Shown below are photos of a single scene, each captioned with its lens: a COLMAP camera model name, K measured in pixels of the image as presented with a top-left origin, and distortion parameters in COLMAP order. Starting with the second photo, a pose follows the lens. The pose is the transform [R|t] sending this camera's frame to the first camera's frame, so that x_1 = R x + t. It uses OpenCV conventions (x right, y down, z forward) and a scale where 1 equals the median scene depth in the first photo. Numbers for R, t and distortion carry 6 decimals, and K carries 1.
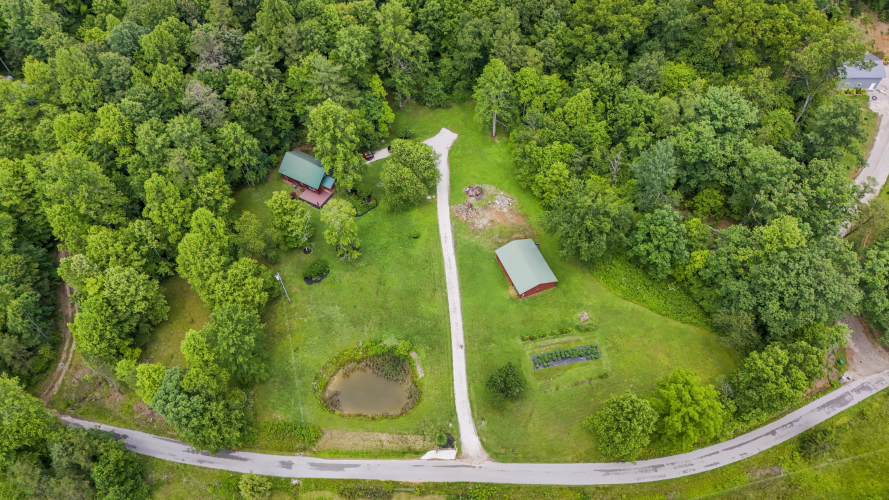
lens RADIAL K [[658.5, 0, 444.5], [0, 658.5, 250.0], [0, 0, 1]] dist [0.085018, -0.079544]
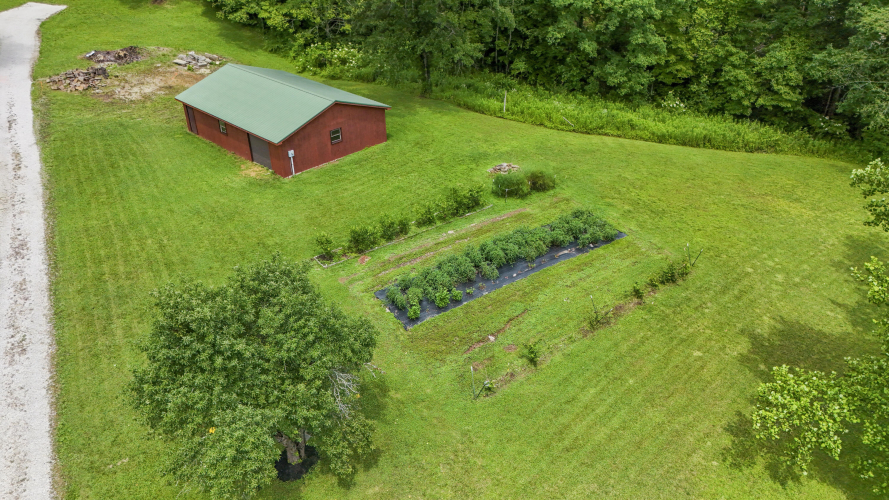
lens RADIAL K [[658.5, 0, 444.5], [0, 658.5, 250.0], [0, 0, 1]] dist [0.085018, -0.079544]
pose [[0.916880, -0.205313, 0.342313, 0.079792], [0.322113, 0.887049, -0.330737, 0.241155], [-0.235744, 0.413509, 0.879452, 0.812822]]
